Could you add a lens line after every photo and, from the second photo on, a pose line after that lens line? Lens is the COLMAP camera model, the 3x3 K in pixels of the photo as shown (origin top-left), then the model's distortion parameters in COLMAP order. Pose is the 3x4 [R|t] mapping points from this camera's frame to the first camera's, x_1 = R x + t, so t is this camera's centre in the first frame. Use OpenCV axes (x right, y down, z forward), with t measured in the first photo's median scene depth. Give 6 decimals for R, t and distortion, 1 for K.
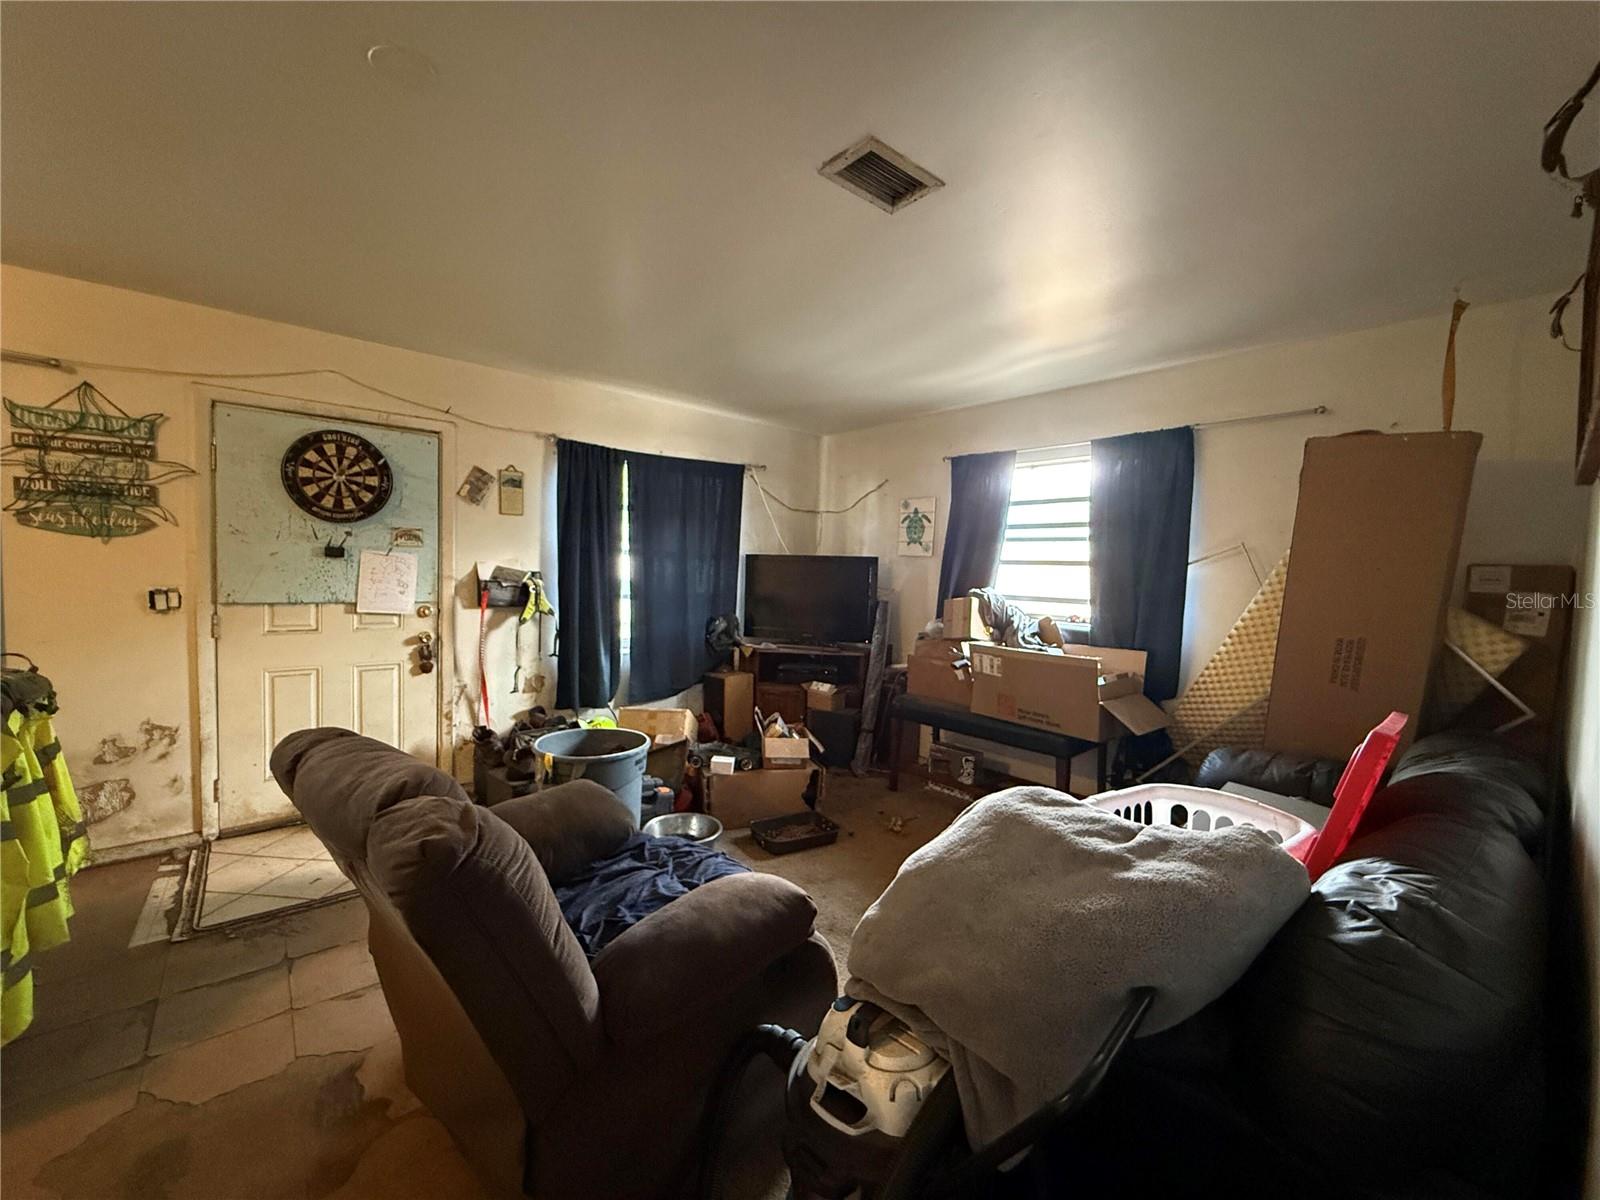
lens RADIAL K [[639.3, 0, 795.9], [0, 639.3, 599.6], [0, 0, 1]] dist [-0.000242, -0.000084]
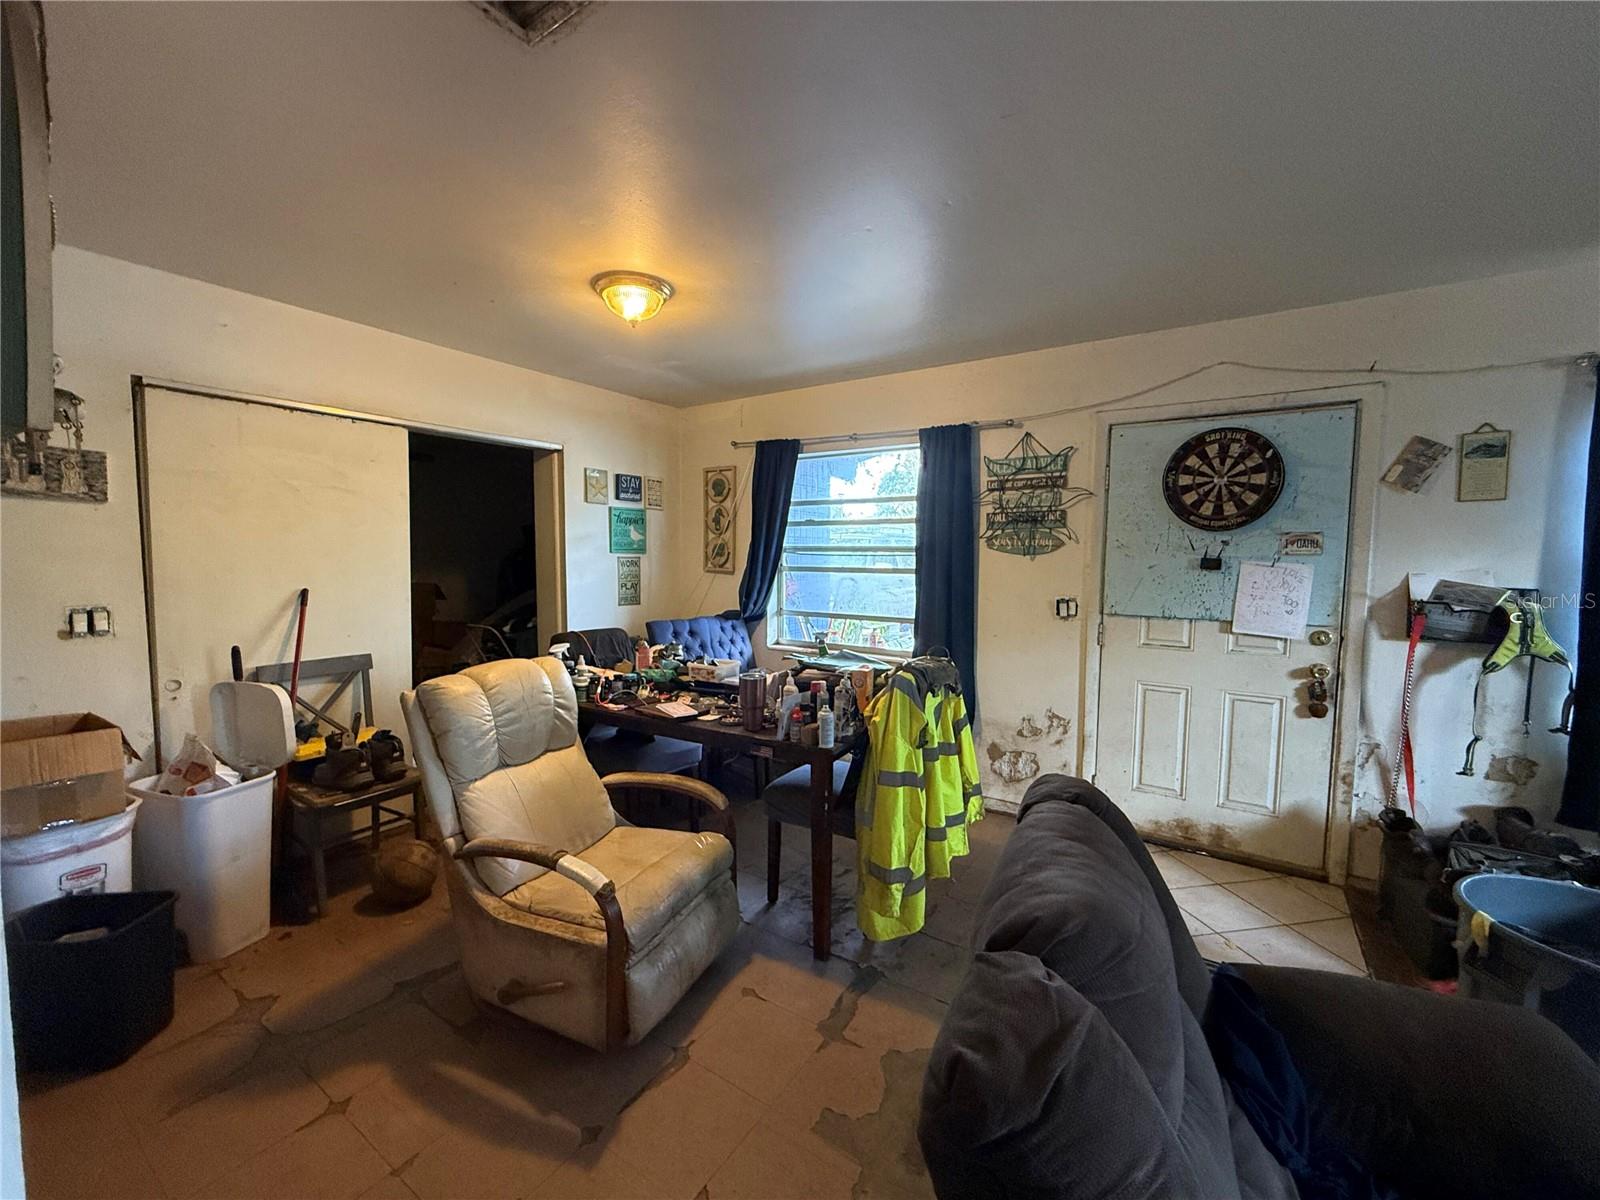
lens RADIAL K [[639.3, 0, 795.9], [0, 639.3, 599.6], [0, 0, 1]] dist [-0.000242, -0.000084]
pose [[0.274360, 0.039891, -0.960799, -0.011639], [-0.047269, 0.998491, 0.027958, -0.020459], [0.960465, 0.037745, 0.275831, 0.180706]]
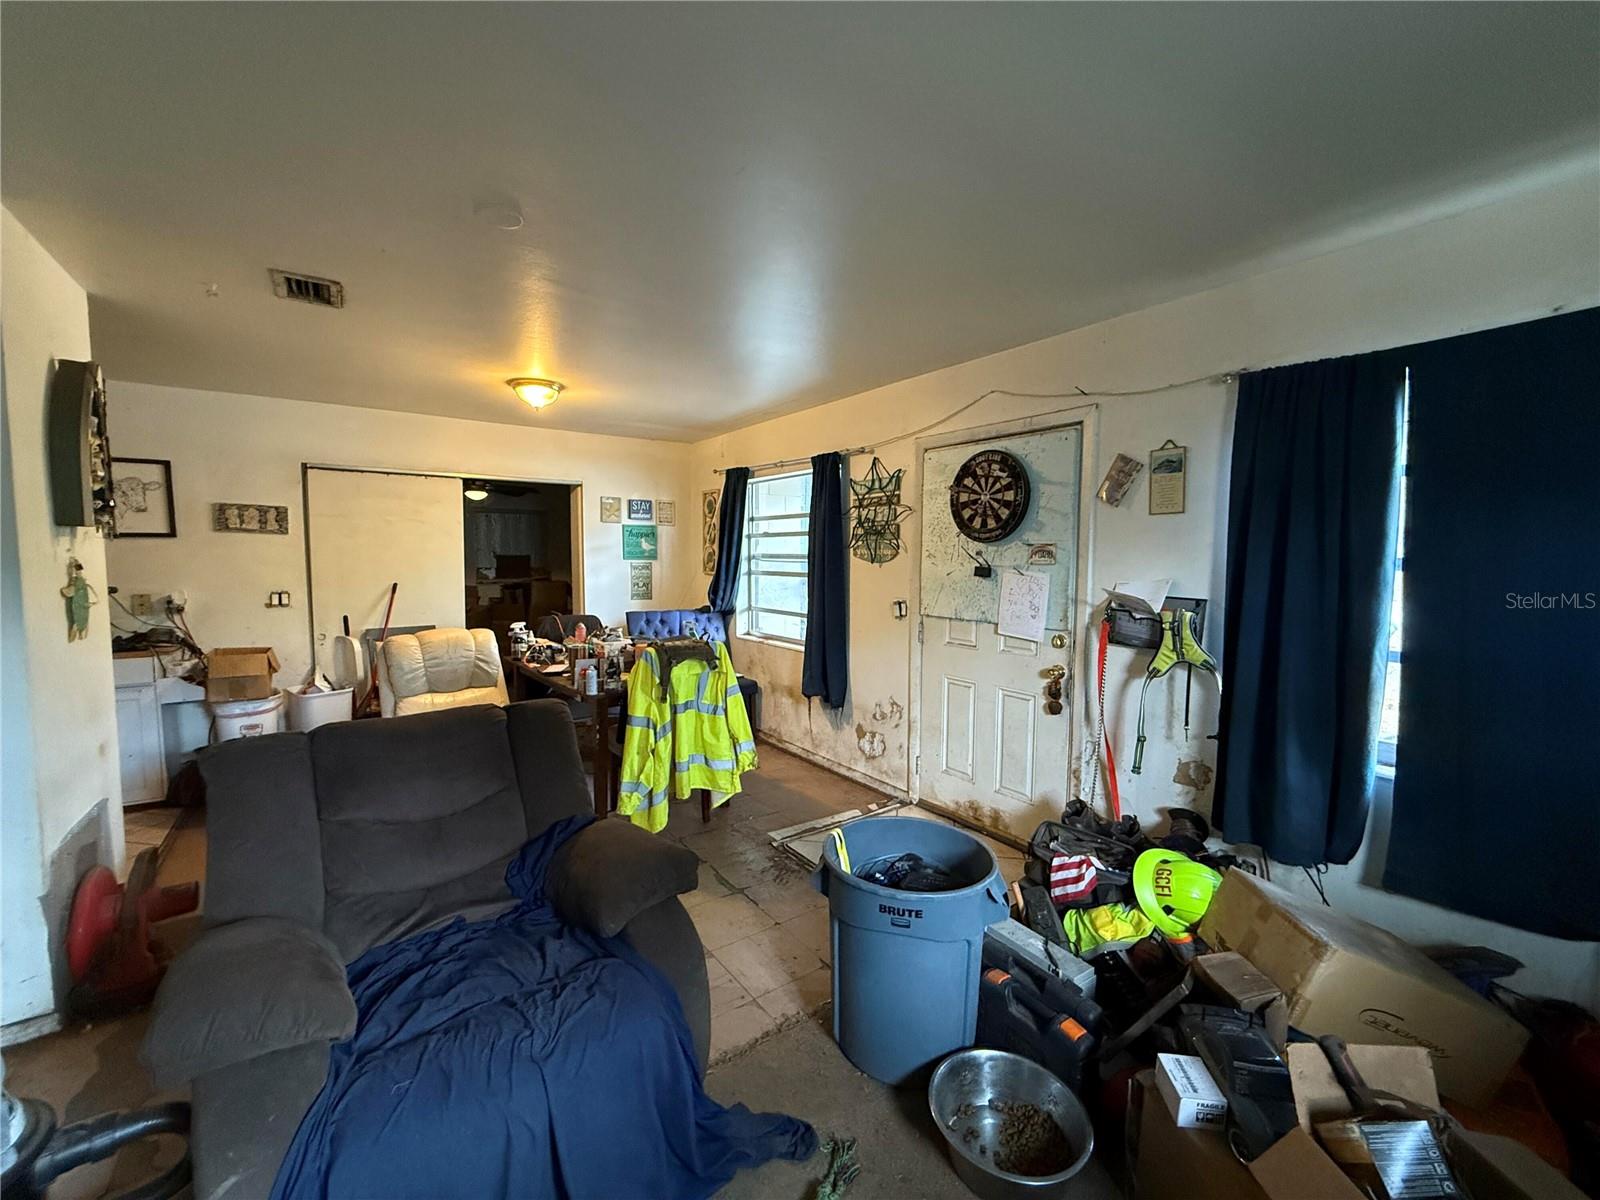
lens RADIAL K [[639.3, 0, 795.9], [0, 639.3, 599.6], [0, 0, 1]] dist [-0.000242, -0.000084]
pose [[-0.081115, 0.040088, -0.995898, 0.297261], [-0.058148, 0.997299, 0.044880, -0.056390], [0.995007, 0.061550, -0.078565, 0.755895]]
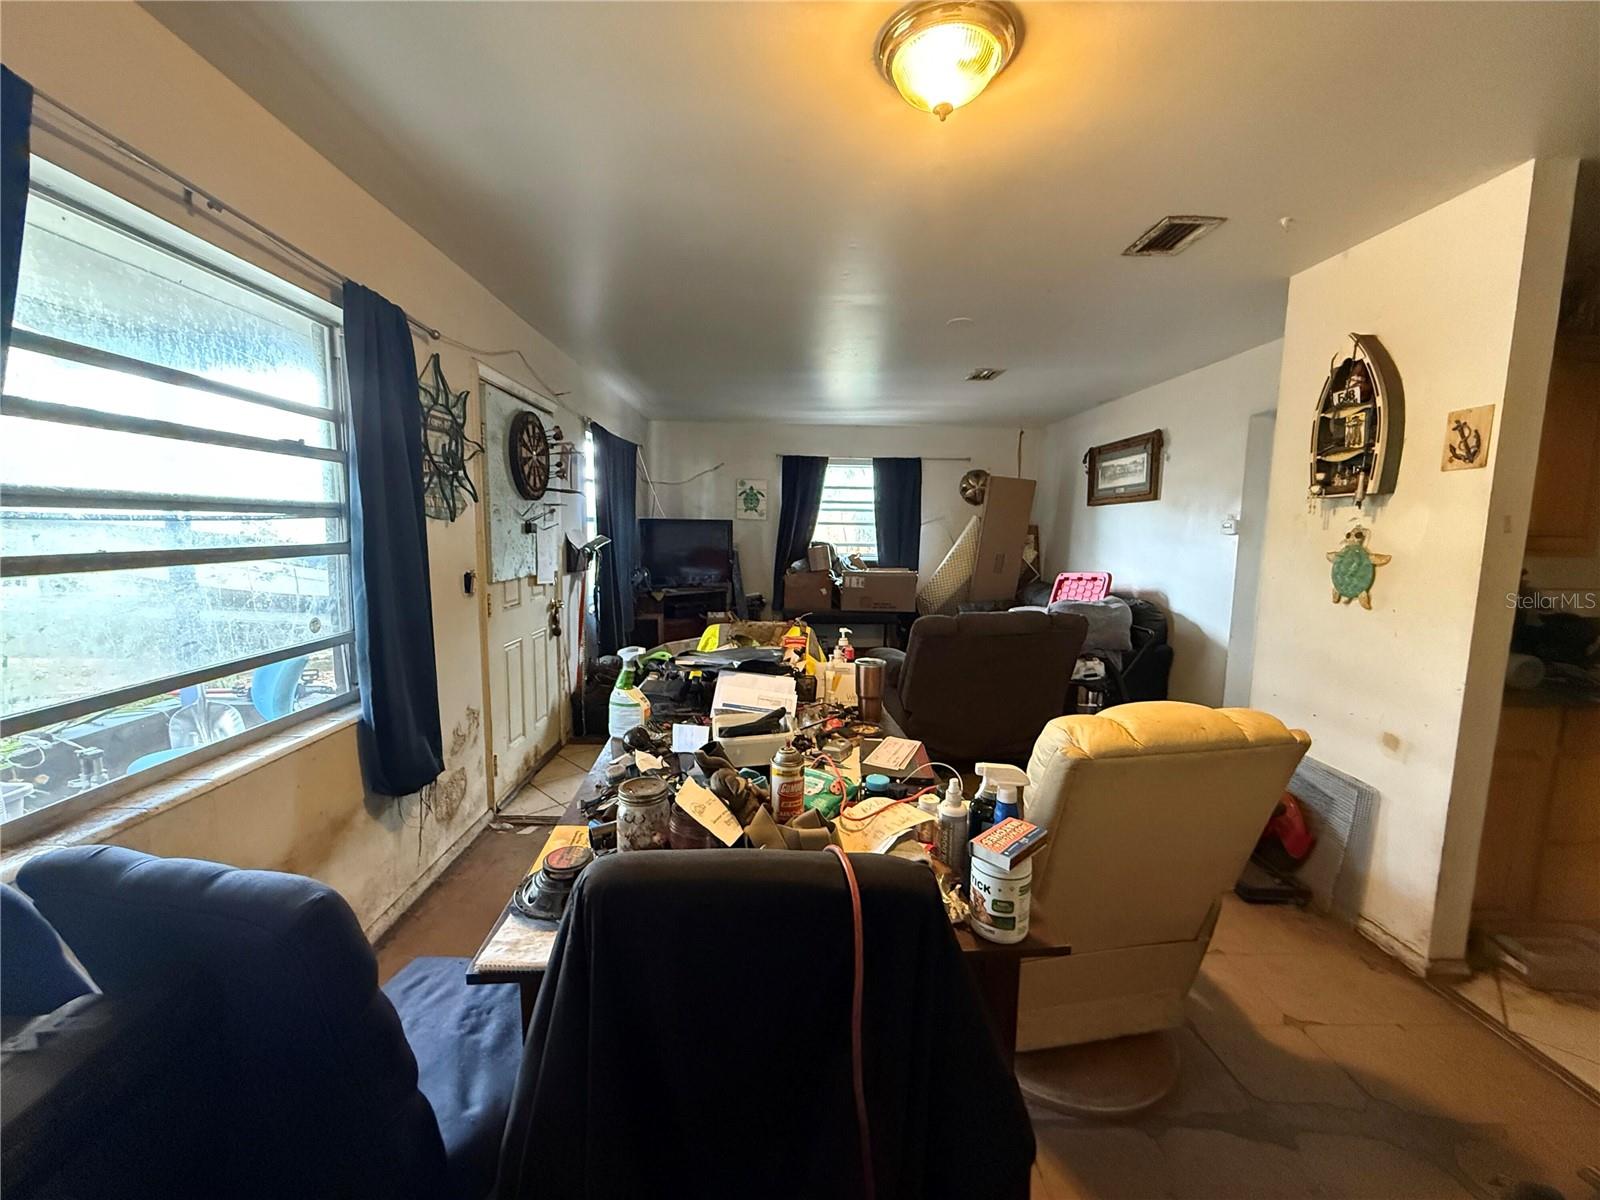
lens RADIAL K [[639.3, 0, 795.9], [0, 639.3, 599.6], [0, 0, 1]] dist [-0.000242, -0.000084]
pose [[0.625737, -0.109736, 0.772277, -1.222240], [0.043782, 0.993435, 0.105686, -0.048002], [-0.778804, -0.032320, 0.626434, -0.004322]]
